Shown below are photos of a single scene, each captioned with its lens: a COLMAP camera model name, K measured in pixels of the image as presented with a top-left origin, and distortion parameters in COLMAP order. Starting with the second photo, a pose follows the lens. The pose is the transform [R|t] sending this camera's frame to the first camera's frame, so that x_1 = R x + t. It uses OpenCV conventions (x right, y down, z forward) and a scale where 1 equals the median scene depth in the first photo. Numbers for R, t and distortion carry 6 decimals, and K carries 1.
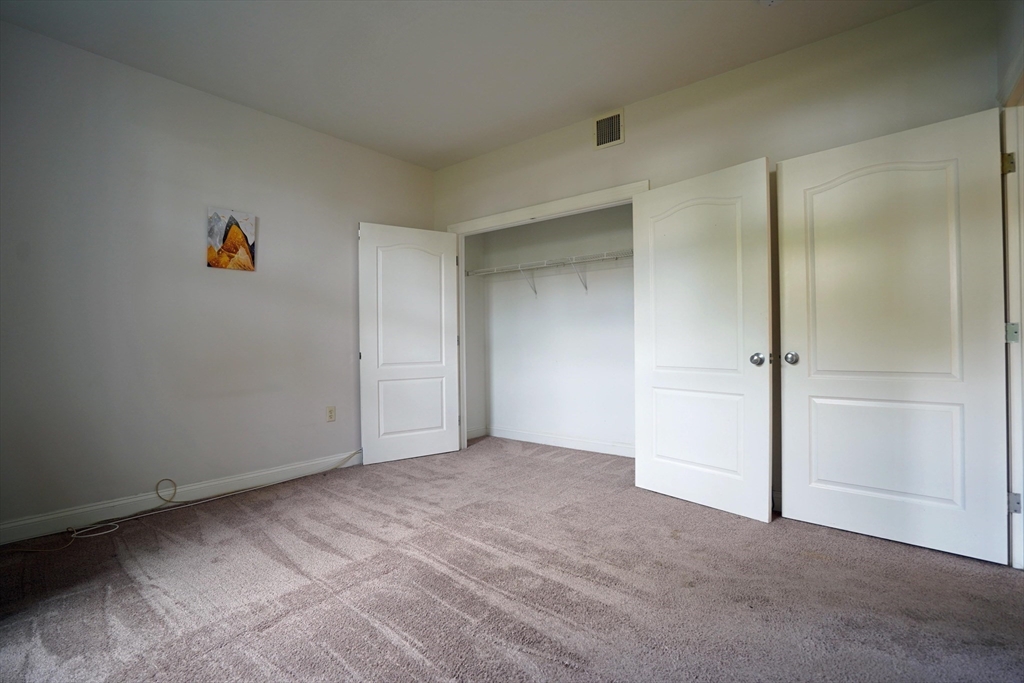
lens RADIAL K [[471.3, 0, 508.7], [0, 471.3, 341.0], [0, 0, 1]] dist [-0.058409, 0.021535]
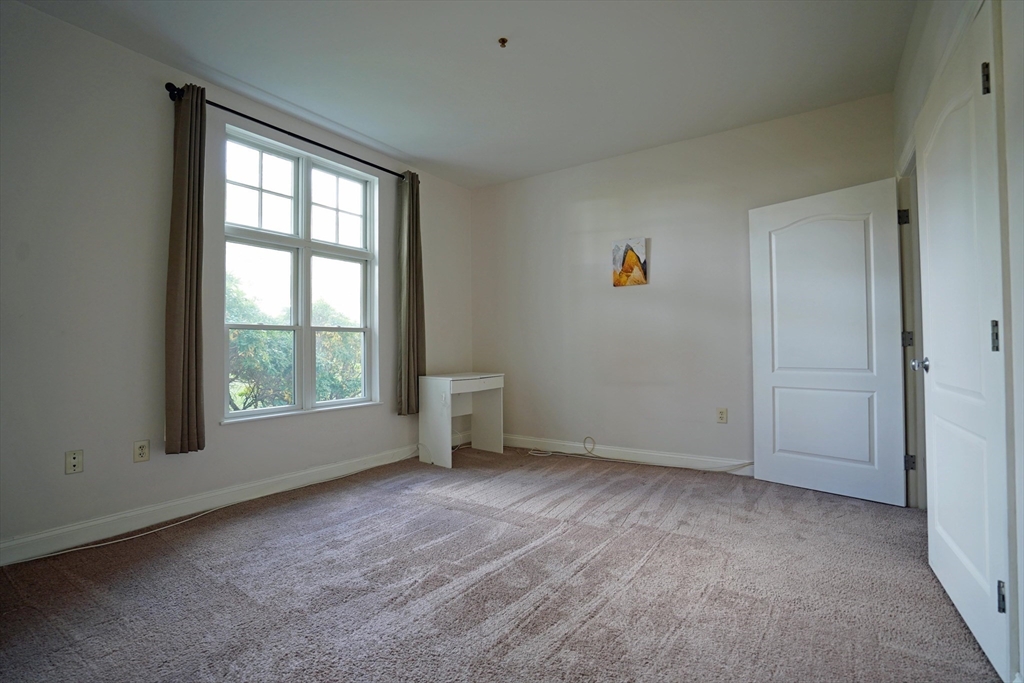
lens RADIAL K [[471.3, 0, 508.7], [0, 471.3, 341.0], [0, 0, 1]] dist [-0.058409, 0.021535]
pose [[0.094771, -0.004672, -0.995488, 0.687799], [0.010320, 0.999940, -0.003710, -0.001913], [0.995446, -0.009921, 0.094814, 0.576806]]
